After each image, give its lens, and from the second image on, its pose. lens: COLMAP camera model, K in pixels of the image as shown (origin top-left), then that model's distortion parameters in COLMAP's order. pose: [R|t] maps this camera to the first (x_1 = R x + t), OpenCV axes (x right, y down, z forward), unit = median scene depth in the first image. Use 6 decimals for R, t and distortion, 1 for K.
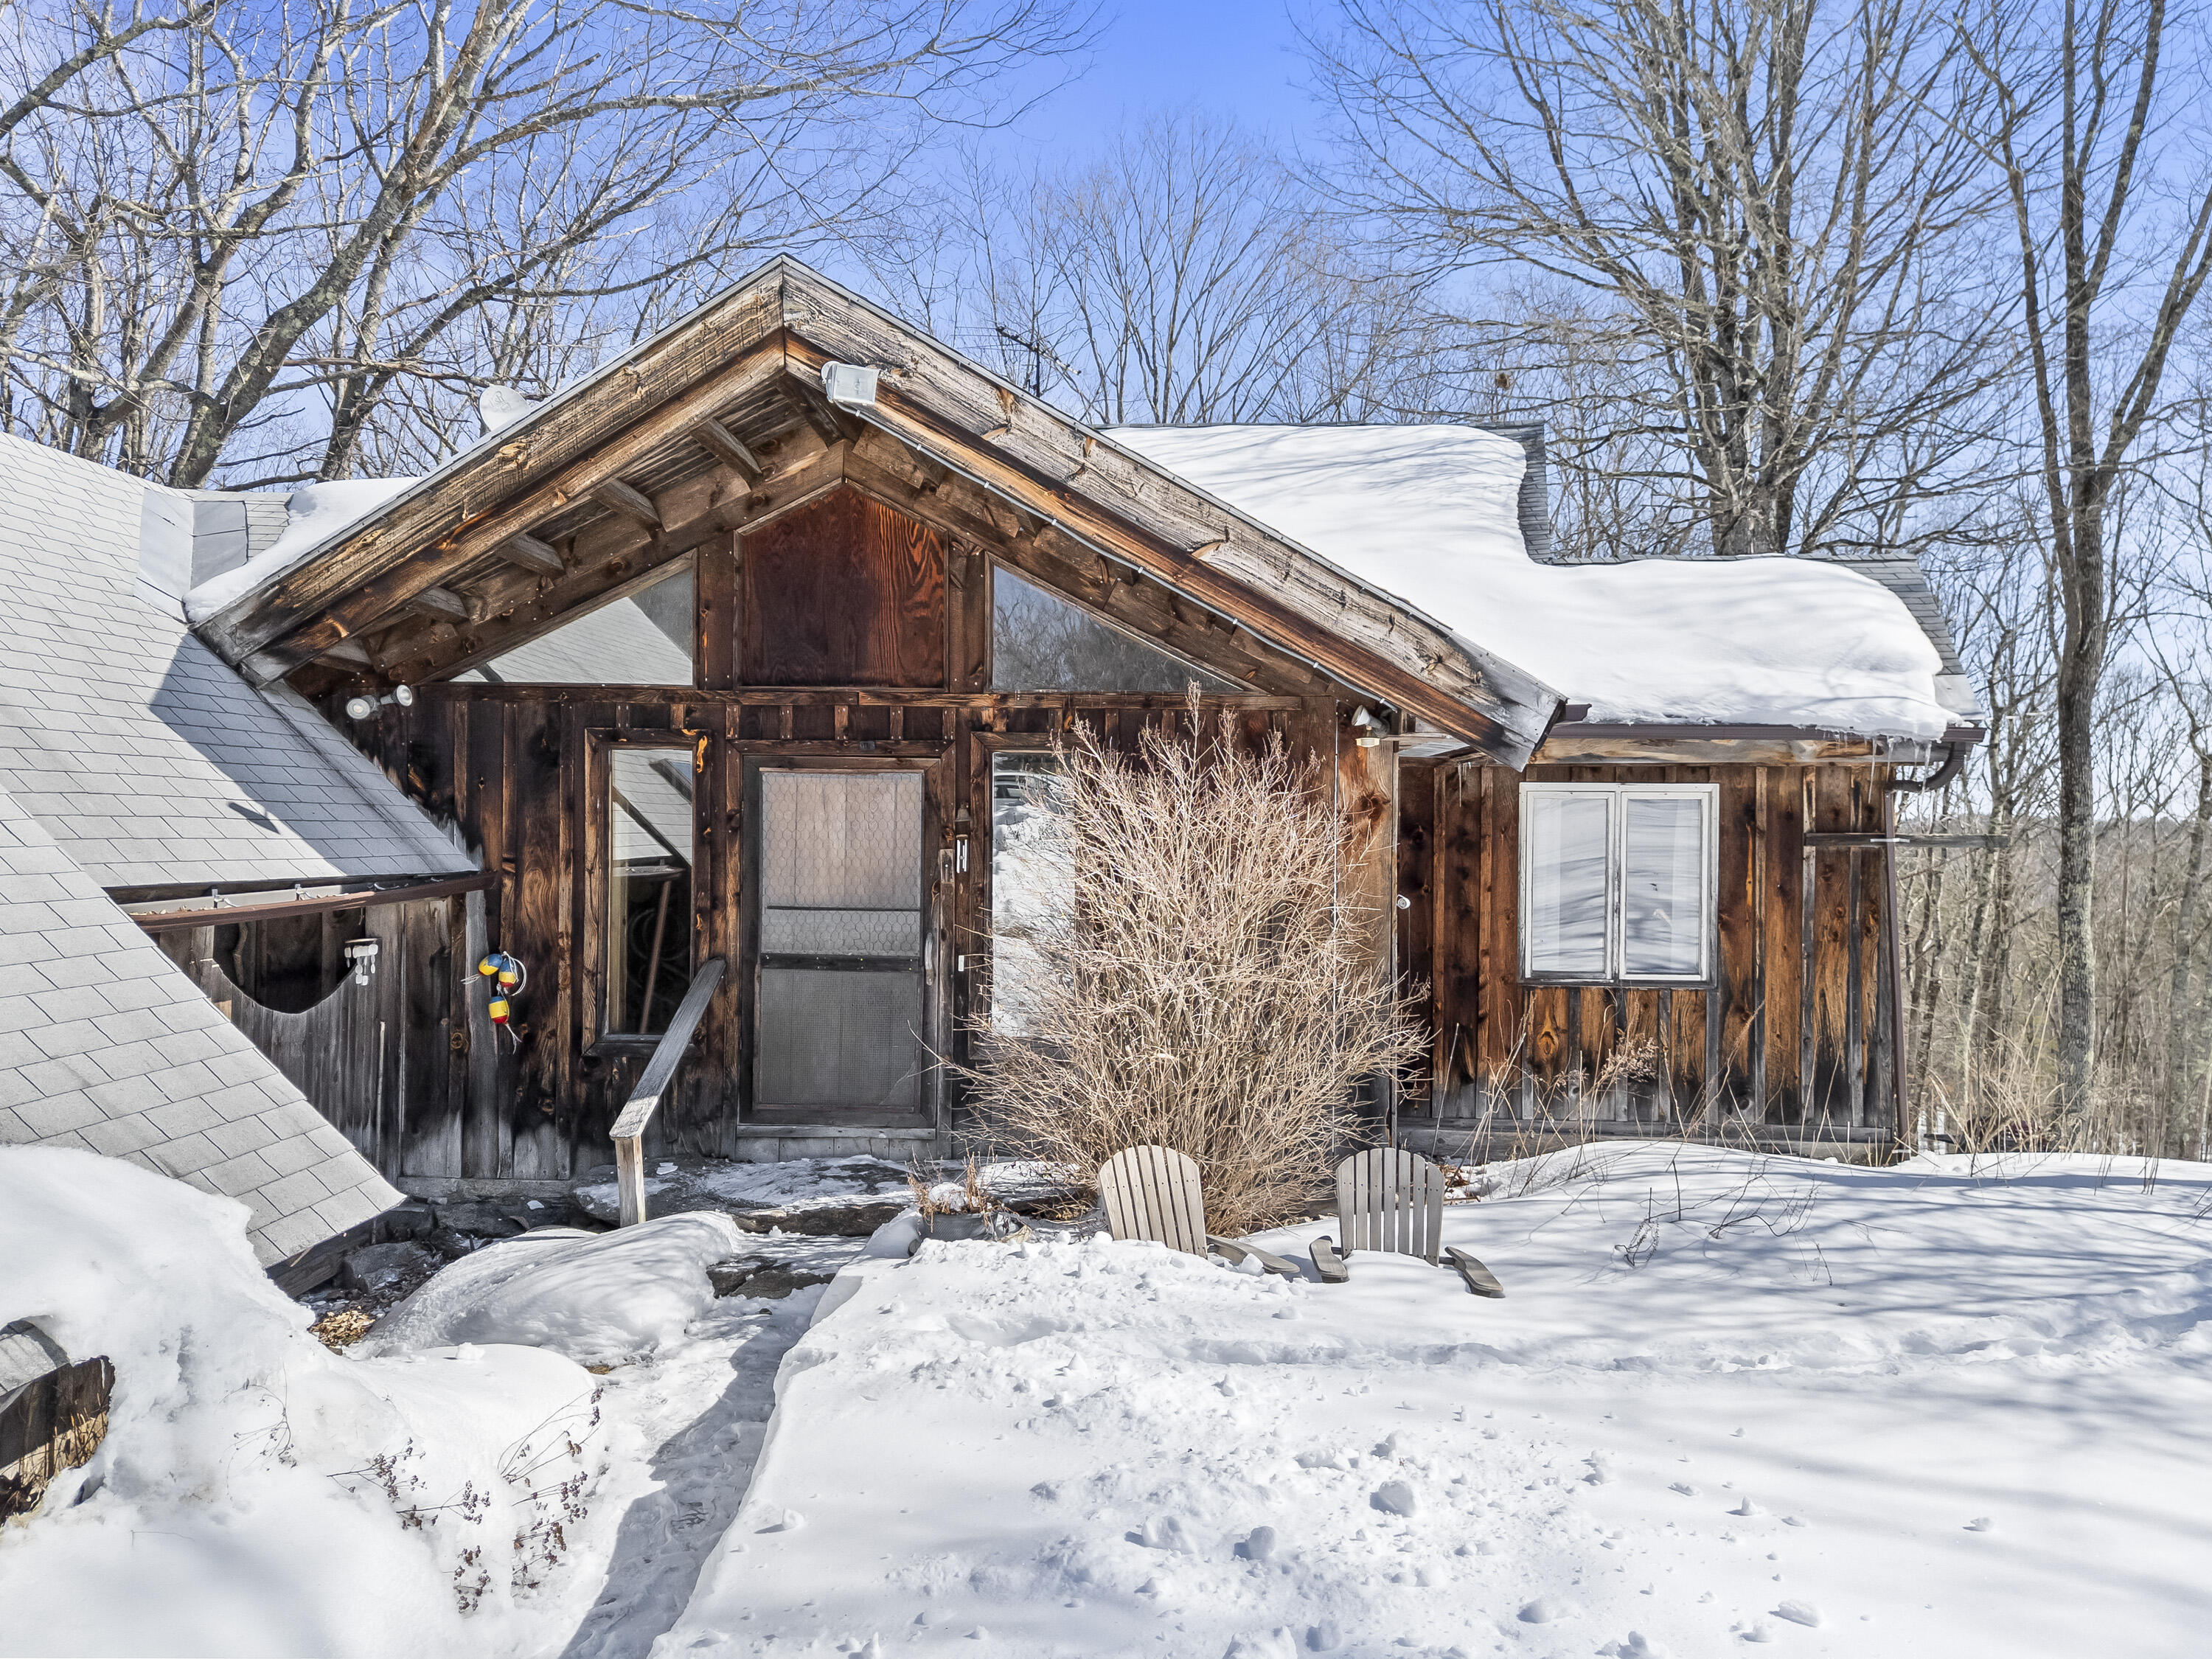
lens RADIAL K [[1606.4, 0, 1088.4], [0, 1606.4, 829.6], [0, 0, 1]] dist [0.154578, -0.150647]
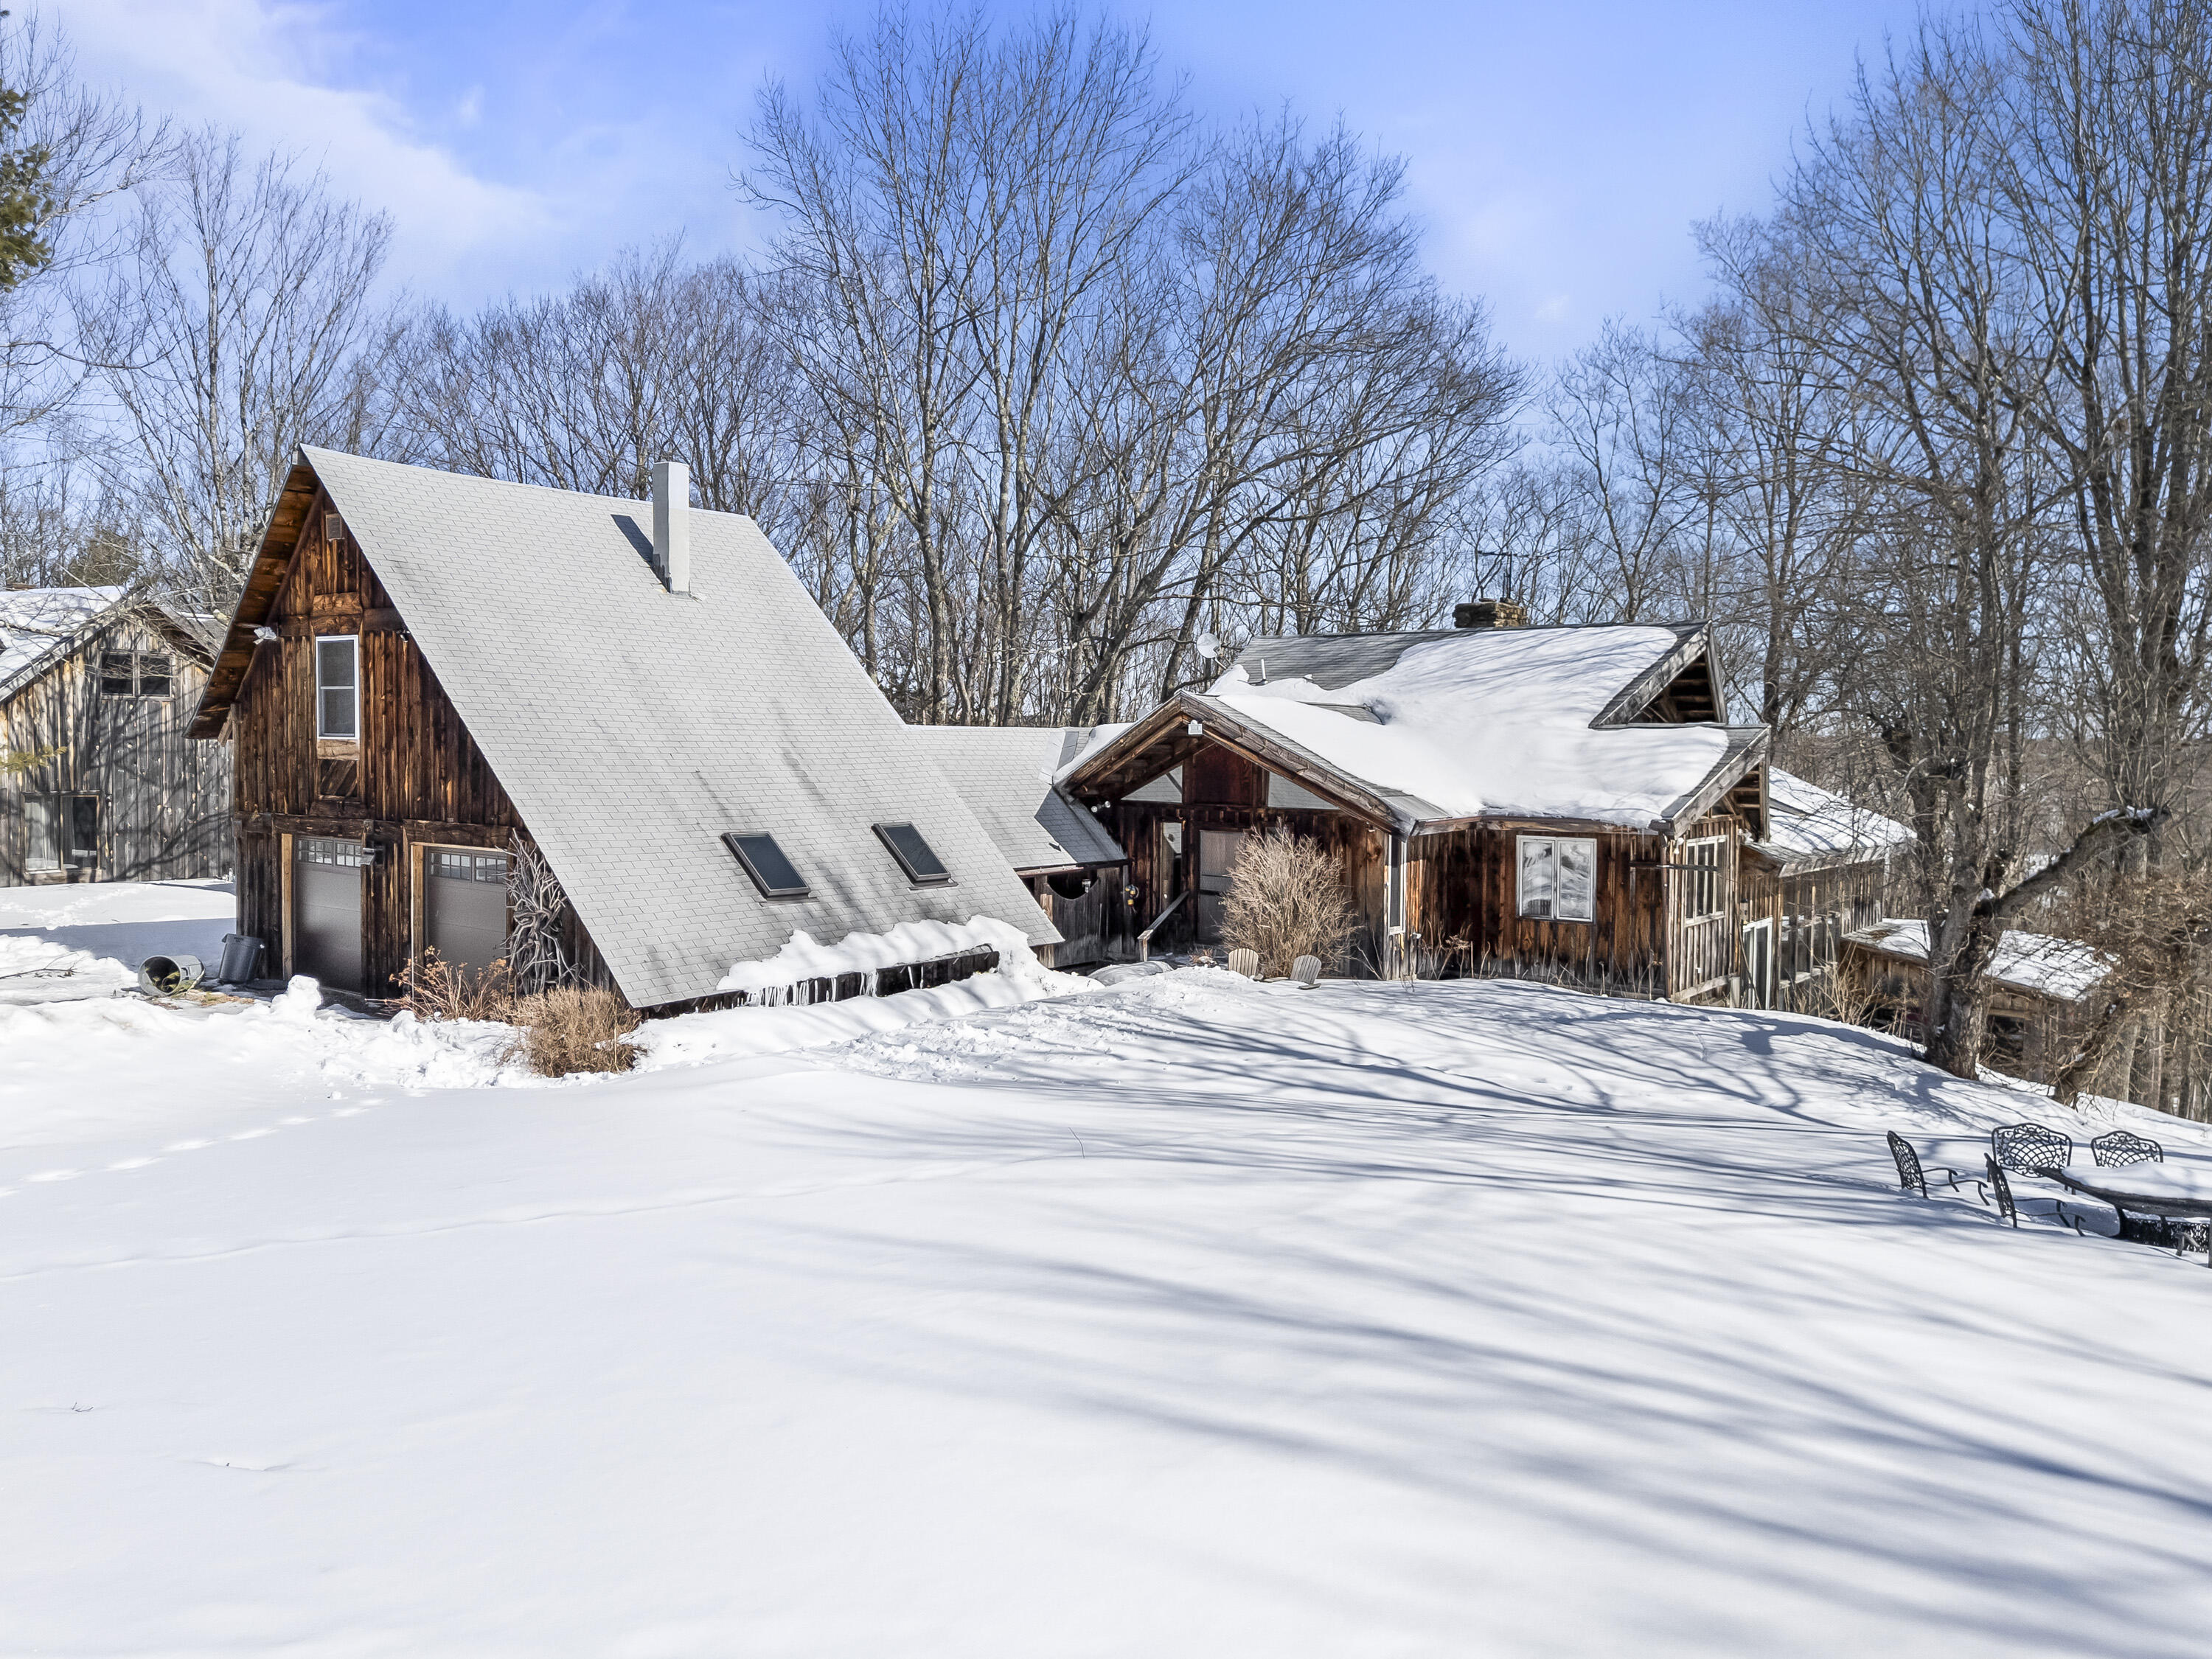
lens RADIAL K [[1624.8, 0, 1083.2], [0, 1624.8, 802.5], [0, 0, 1]] dist [0.086275, -0.000087]
pose [[0.822264, 0.021983, -0.568682, 1.375260], [-0.002251, 0.999371, 0.035377, -0.199396], [0.569102, -0.027809, 0.821797, -1.674863]]
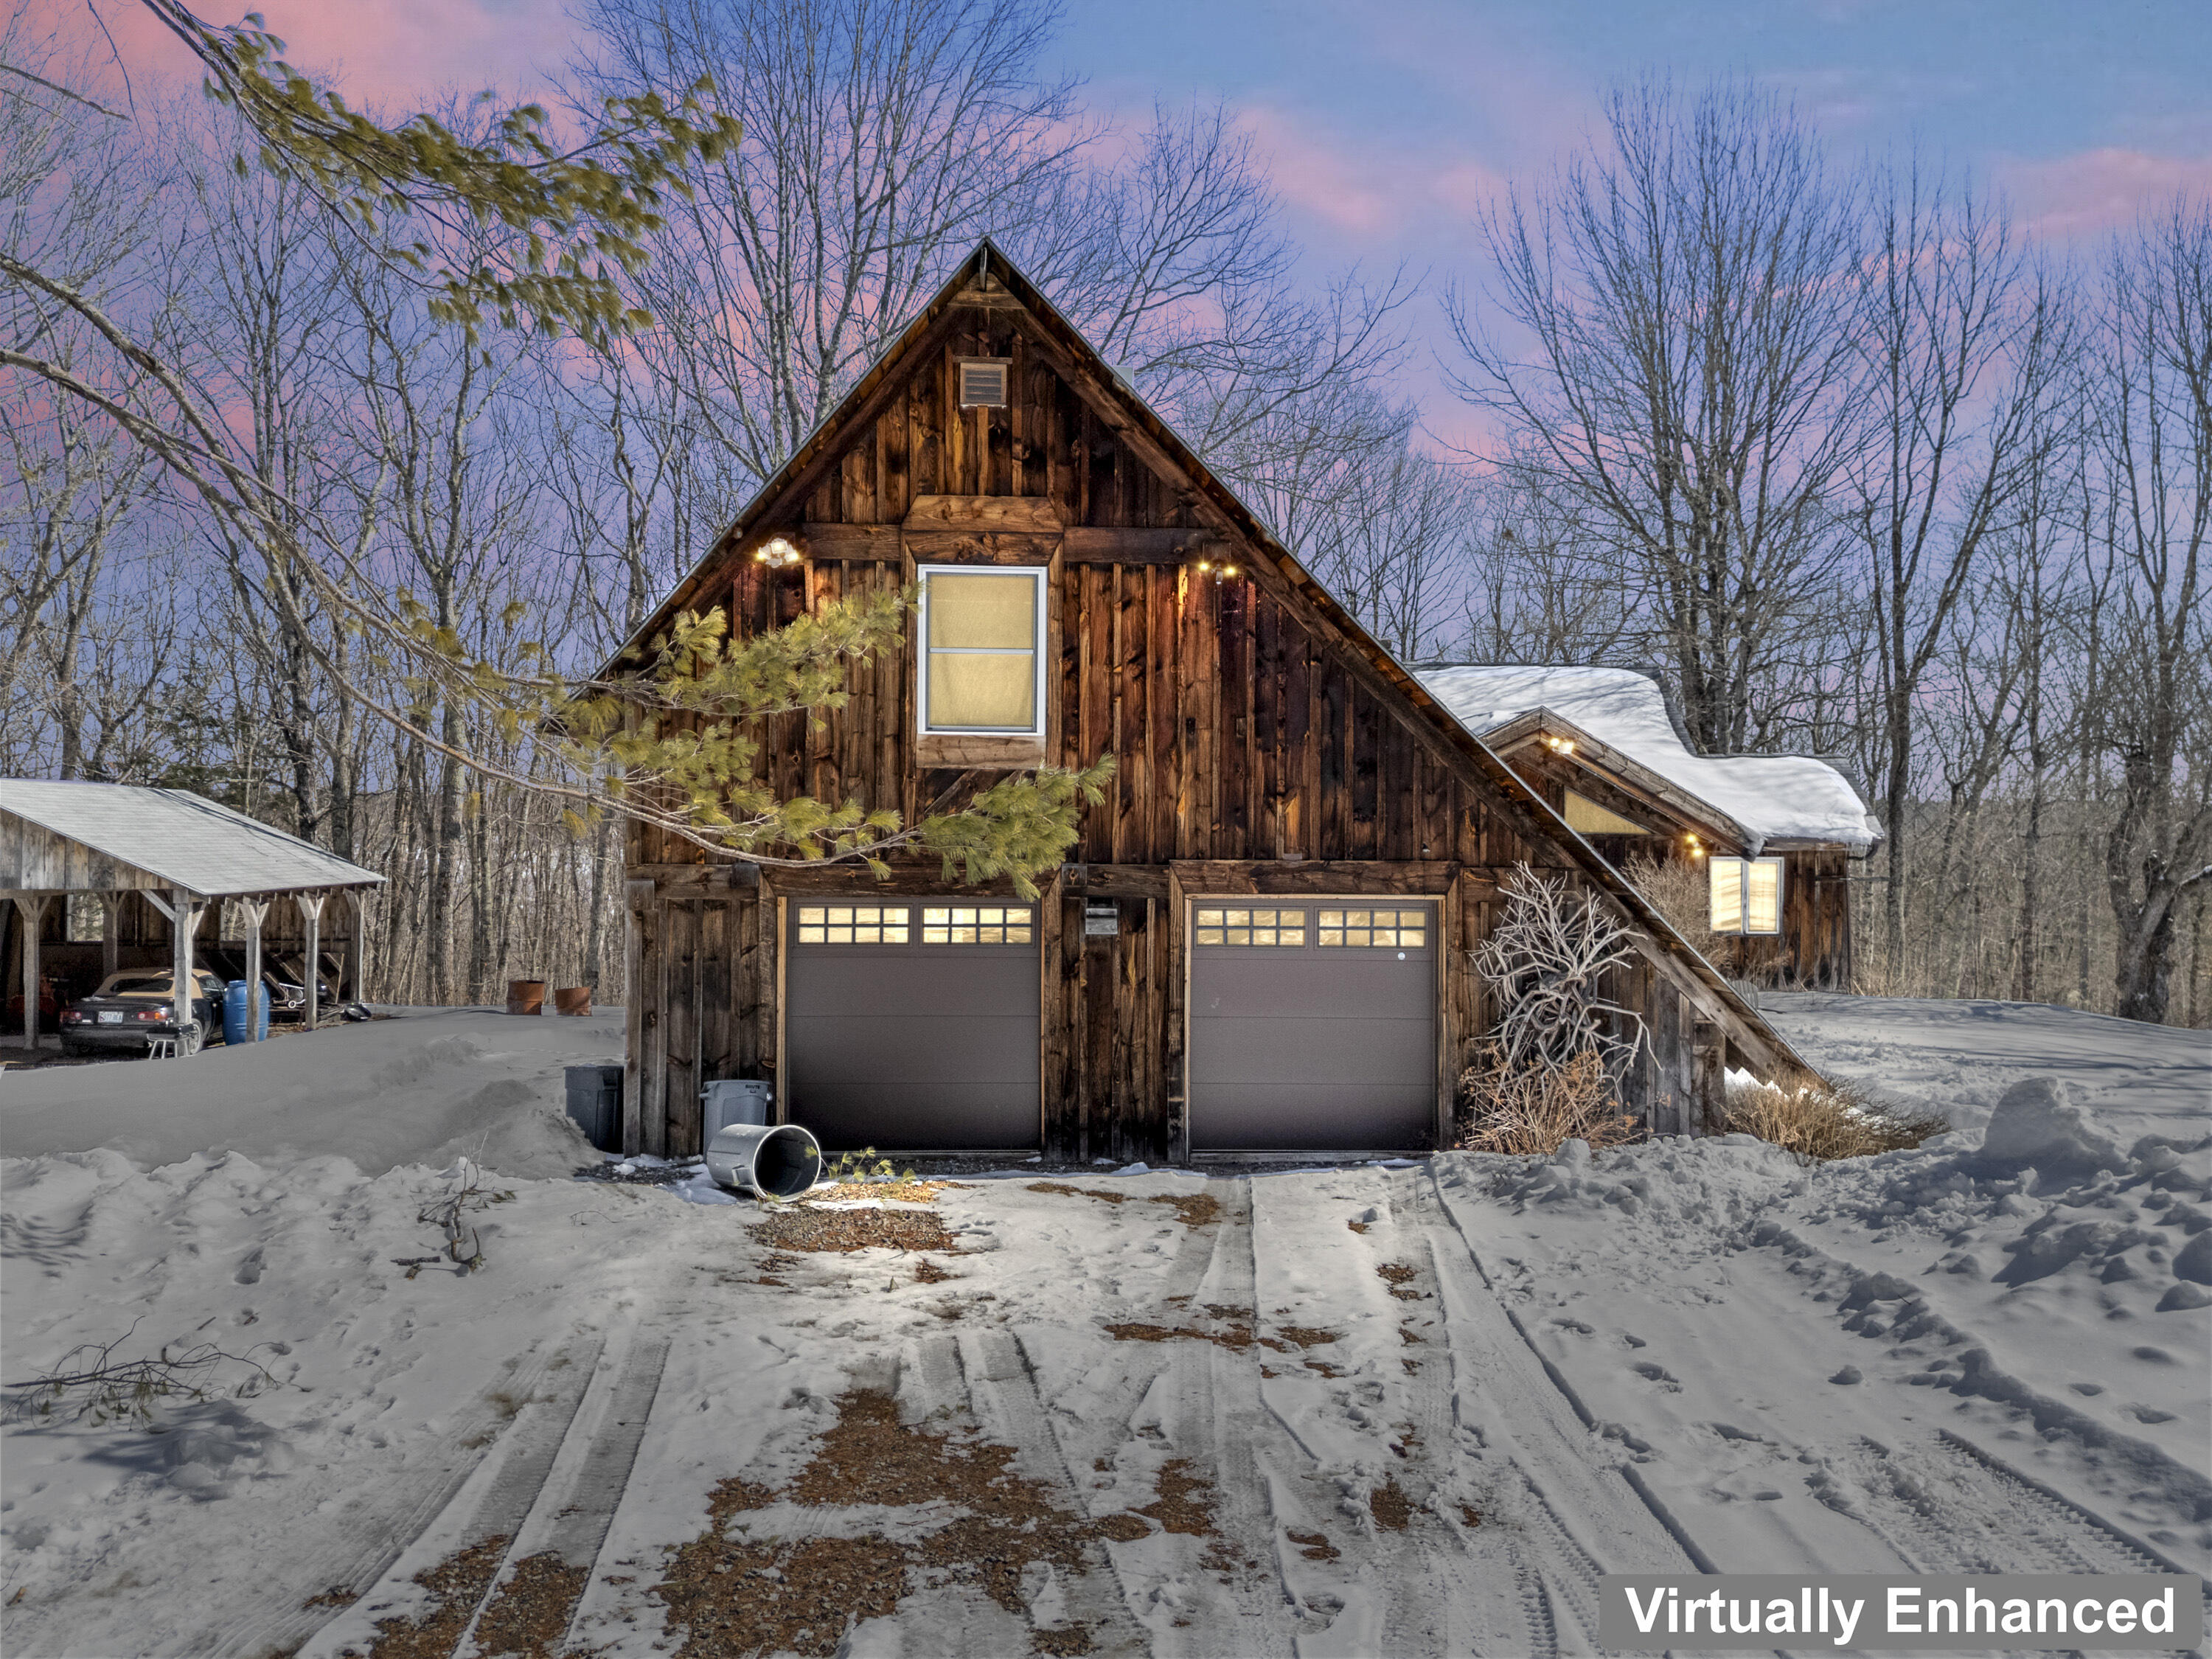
lens RADIAL K [[1641.2, 0, 1103.6], [0, 1641.2, 825.1], [0, 0, 1]] dist [0.076354, -0.055816]
pose [[0.993070, -0.002459, 0.117502, -1.199852], [0.000984, 0.999920, 0.012608, -0.136744], [-0.117523, -0.012405, 0.992993, -1.779936]]
